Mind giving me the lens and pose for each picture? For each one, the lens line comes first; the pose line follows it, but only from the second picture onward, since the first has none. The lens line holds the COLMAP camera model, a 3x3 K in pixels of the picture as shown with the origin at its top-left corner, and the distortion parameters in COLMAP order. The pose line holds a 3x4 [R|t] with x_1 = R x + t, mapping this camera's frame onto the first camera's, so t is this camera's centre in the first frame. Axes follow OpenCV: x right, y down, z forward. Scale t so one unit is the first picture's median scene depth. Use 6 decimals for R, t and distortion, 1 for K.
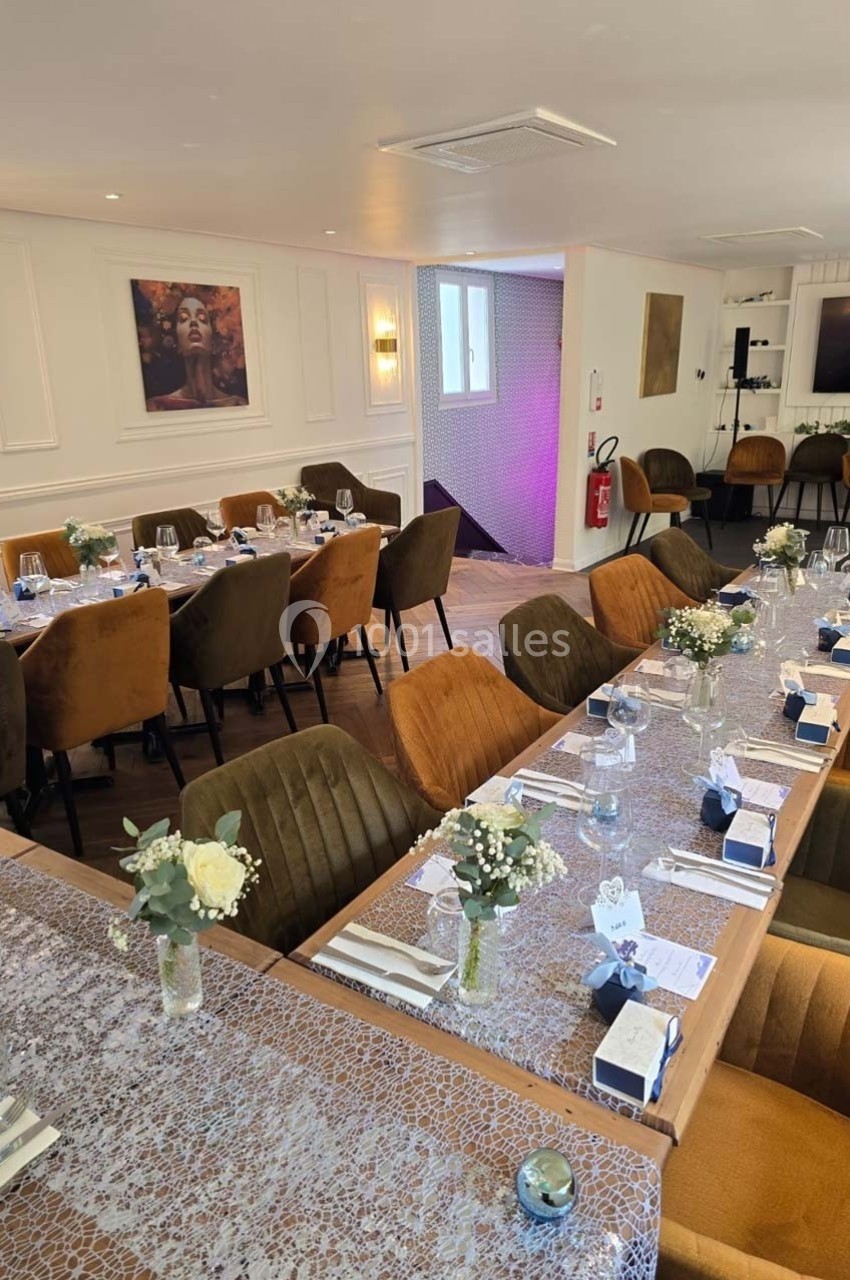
lens RADIAL K [[888.3, 0, 425.0], [0, 888.3, 640.0], [0, 0, 1]] dist [0.048944, -0.001685]
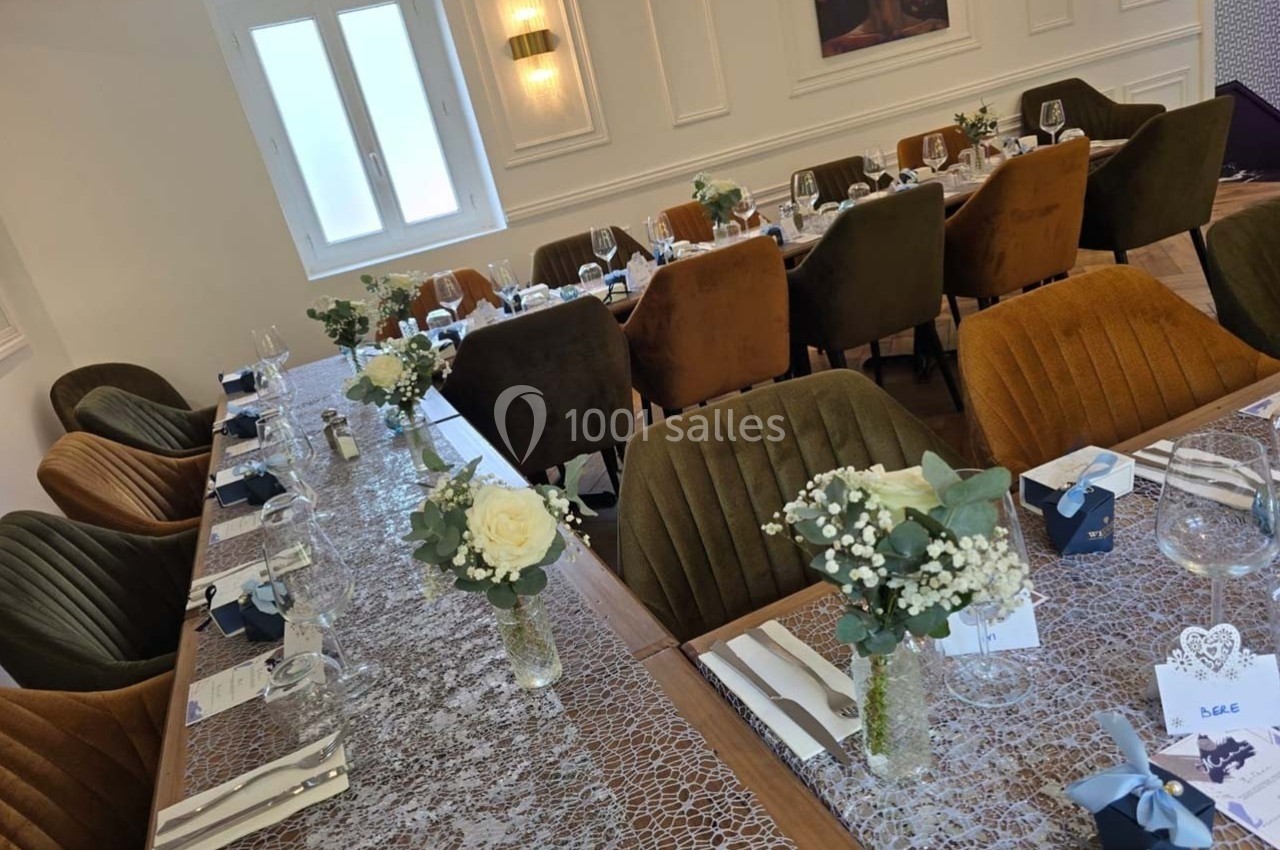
lens RADIAL K [[856.4, 0, 638.7], [0, 856.4, 432.3], [0, 0, 1]] dist [0.055716, -0.045756]
pose [[0.801733, 0.037643, -0.596495, 0.168203], [0.031664, 0.993938, 0.105283, 0.058655], [0.596843, -0.103297, 0.795681, 0.267710]]
